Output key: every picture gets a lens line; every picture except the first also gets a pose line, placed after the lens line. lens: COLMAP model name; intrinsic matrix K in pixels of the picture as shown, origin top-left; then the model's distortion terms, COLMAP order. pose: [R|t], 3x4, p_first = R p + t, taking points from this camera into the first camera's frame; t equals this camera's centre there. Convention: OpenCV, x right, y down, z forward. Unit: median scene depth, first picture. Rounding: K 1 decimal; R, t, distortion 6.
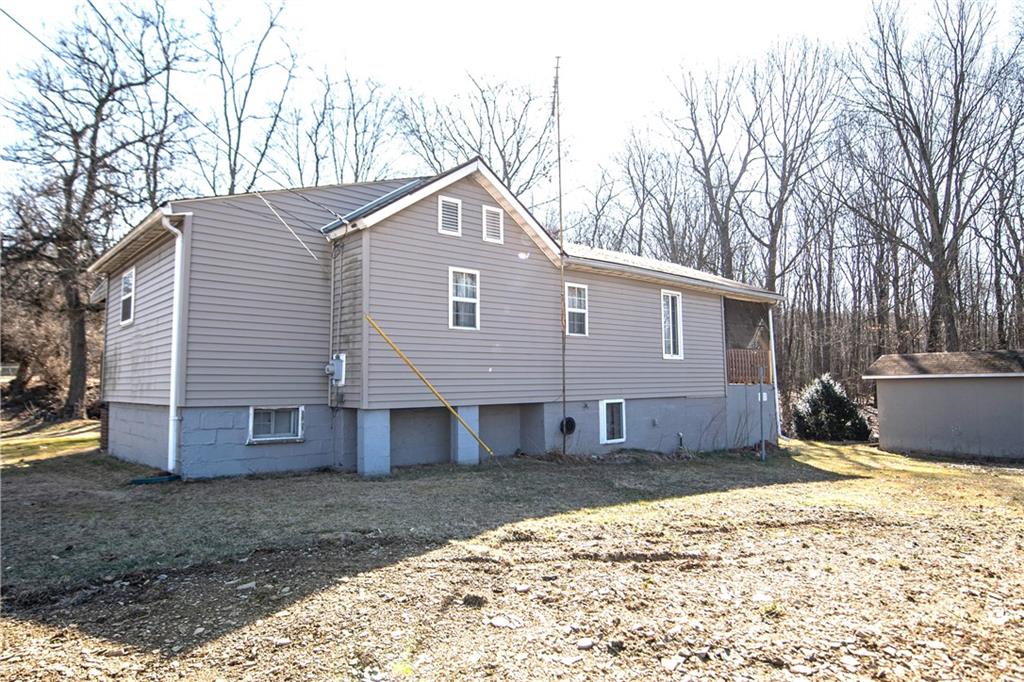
lens RADIAL K [[632.1, 0, 503.7], [0, 632.1, 333.3], [0, 0, 1]] dist [0.007405, 0.000106]
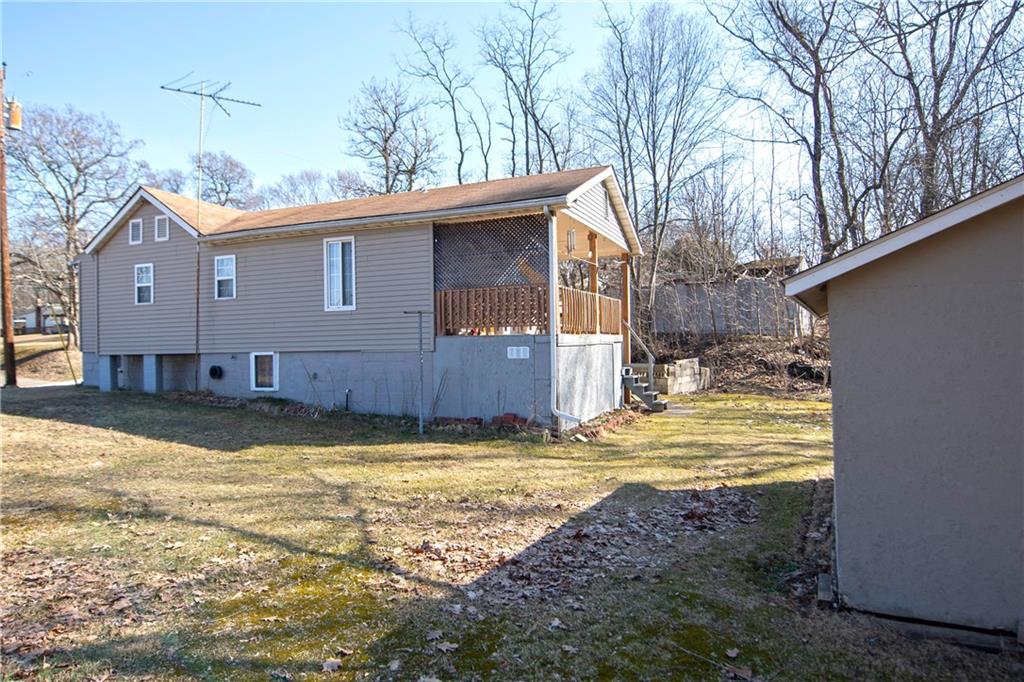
lens RADIAL K [[632.1, 0, 510.3], [0, 632.1, 346.6], [0, 0, 1]] dist [0.007405, 0.000106]
pose [[0.418656, 0.007514, -0.908114, 1.462132], [0.085922, 0.995152, 0.047846, 0.084336], [0.904071, -0.098058, 0.415981, 0.989286]]
